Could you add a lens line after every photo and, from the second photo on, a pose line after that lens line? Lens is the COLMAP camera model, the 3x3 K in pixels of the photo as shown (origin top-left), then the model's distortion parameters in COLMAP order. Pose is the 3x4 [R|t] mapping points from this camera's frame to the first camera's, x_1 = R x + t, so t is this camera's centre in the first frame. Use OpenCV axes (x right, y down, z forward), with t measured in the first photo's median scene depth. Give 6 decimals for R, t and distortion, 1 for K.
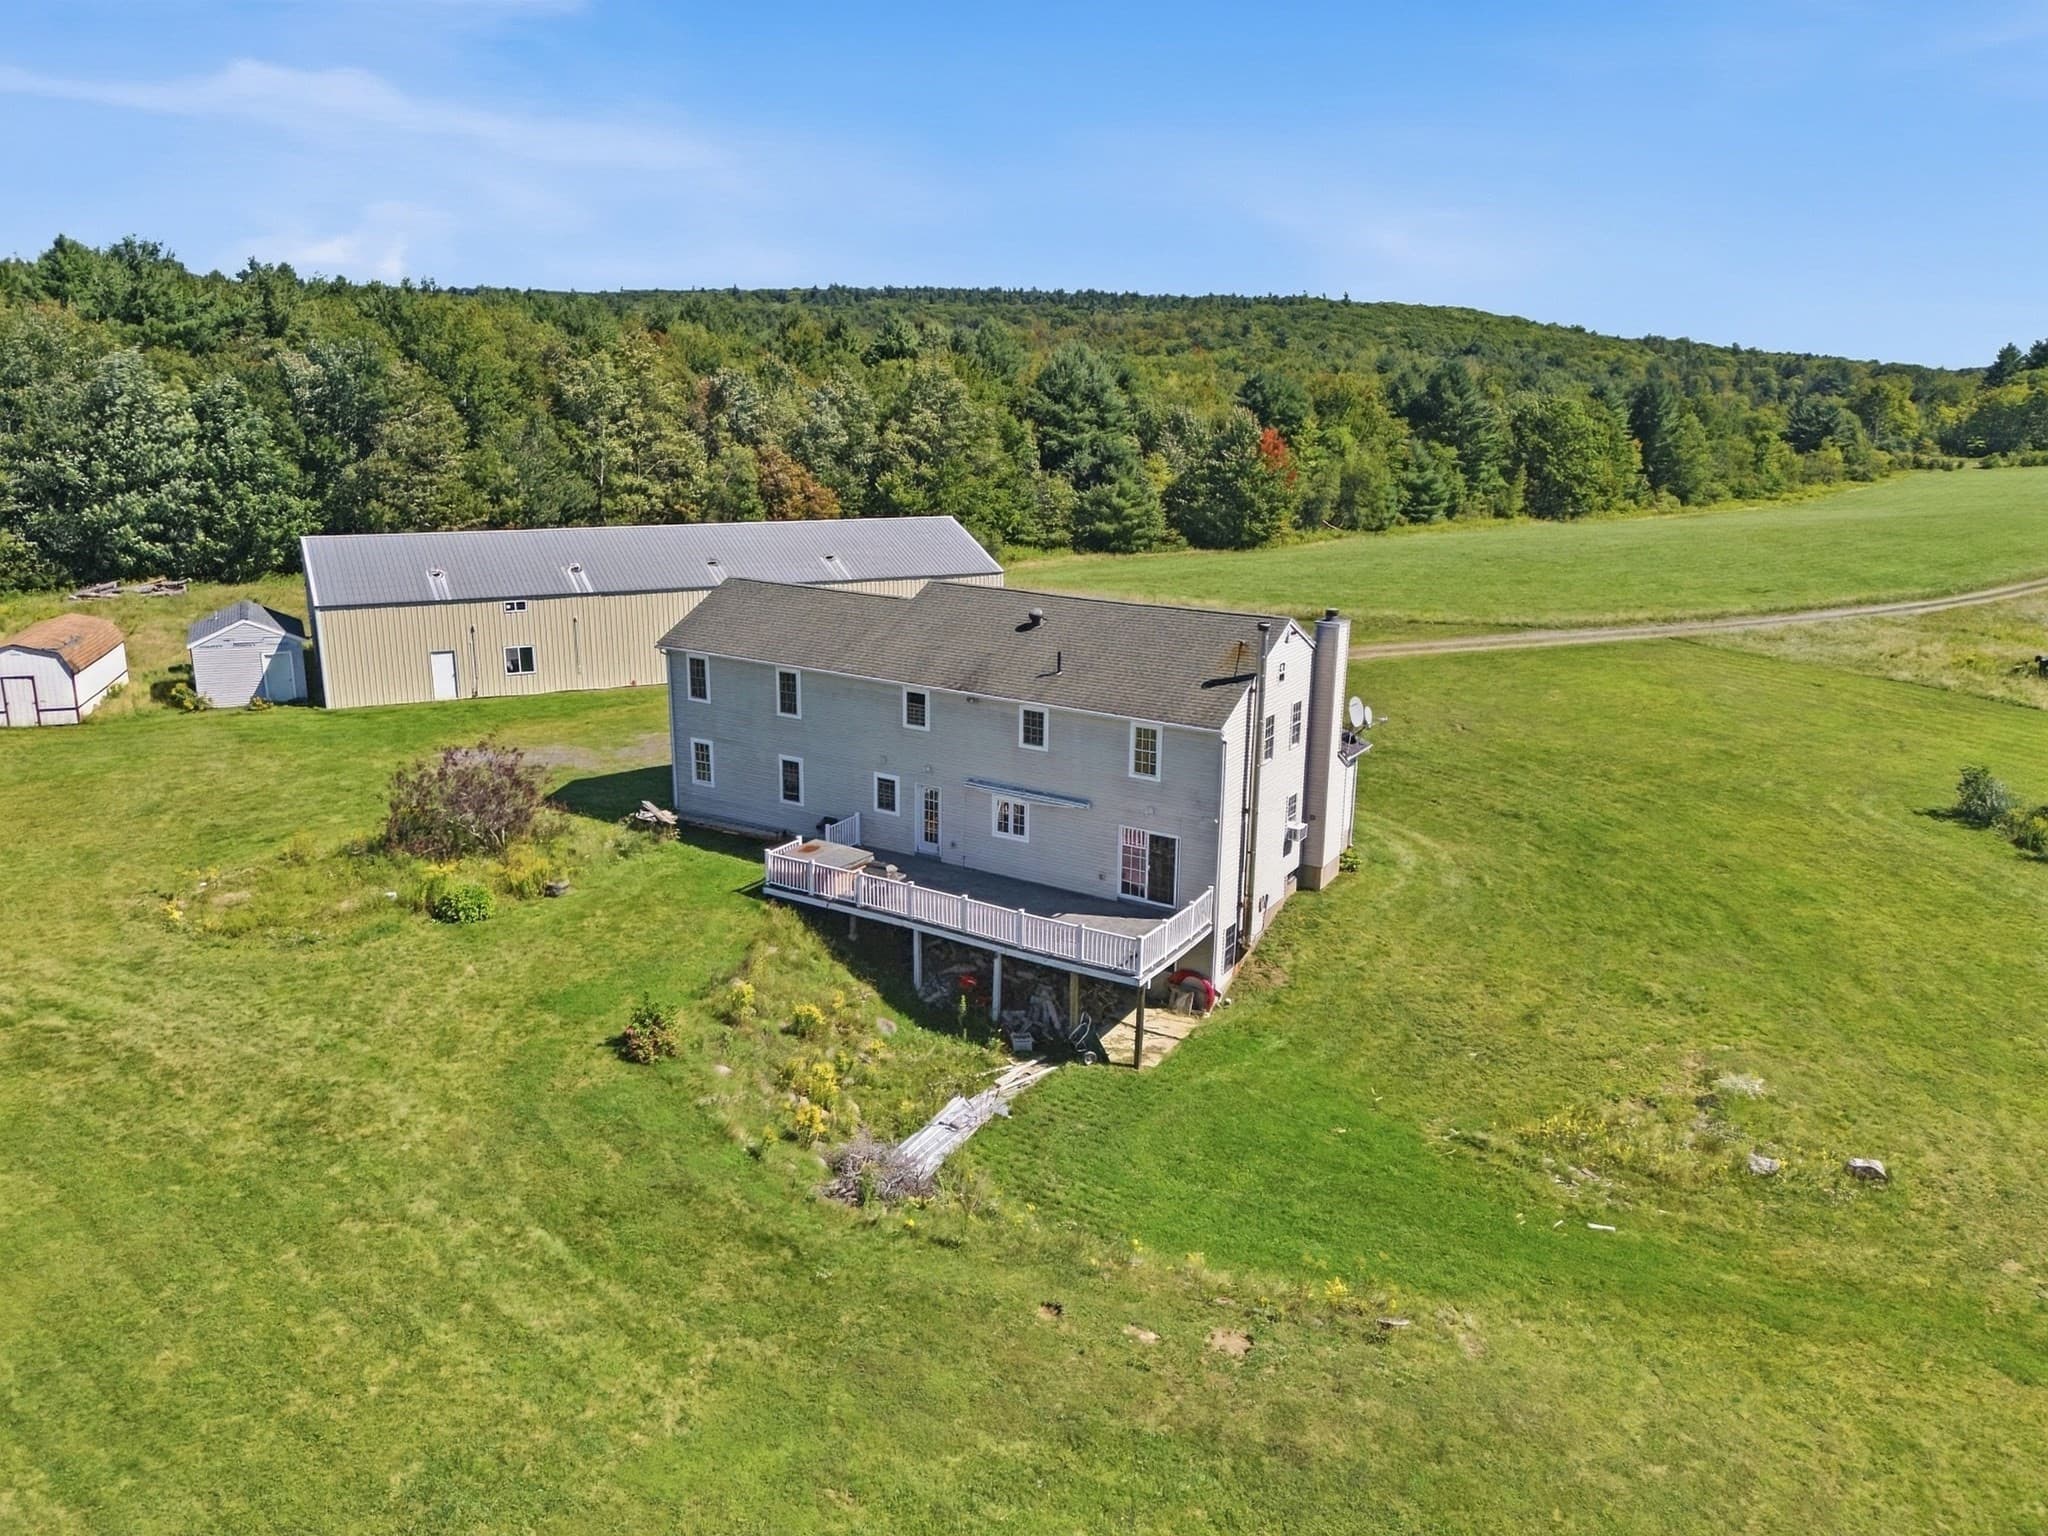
lens RADIAL K [[1498.7, 0, 1028.7], [0, 1498.7, 756.0], [0, 0, 1]] dist [0.099116, -0.104362]
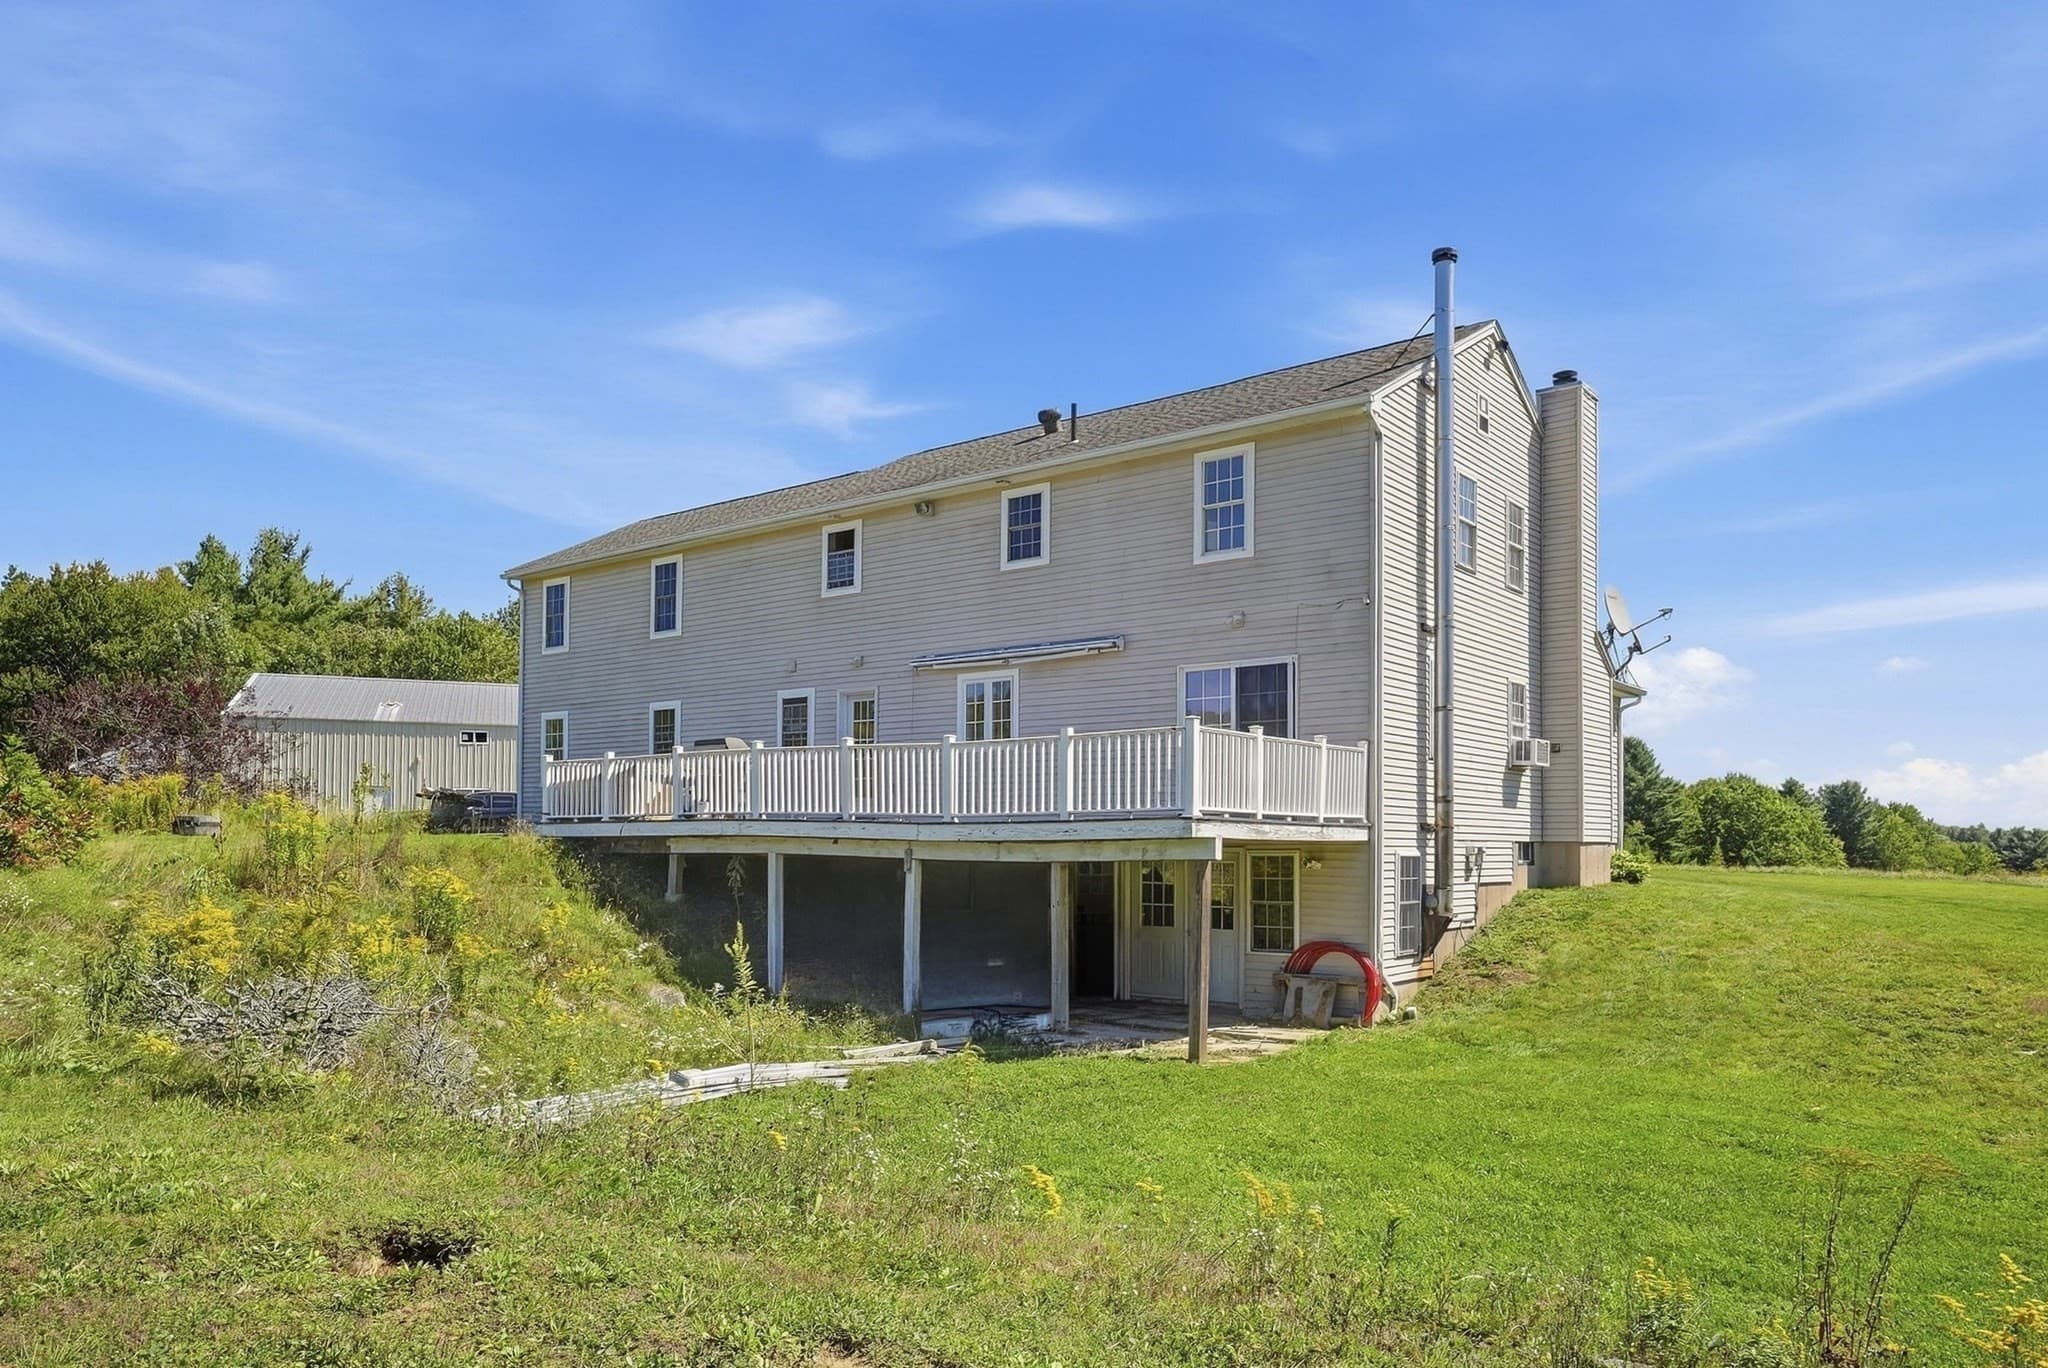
lens RADIAL K [[1426.8, 0, 1019.4], [0, 1426.8, 832.2], [0, 0, 1]] dist [-0.005008, -0.001253]
pose [[0.991612, -0.009433, -0.128909, 0.065840], [-0.025912, 0.962578, -0.269763, 0.223614], [0.126629, 0.270841, 0.954259, 0.515989]]
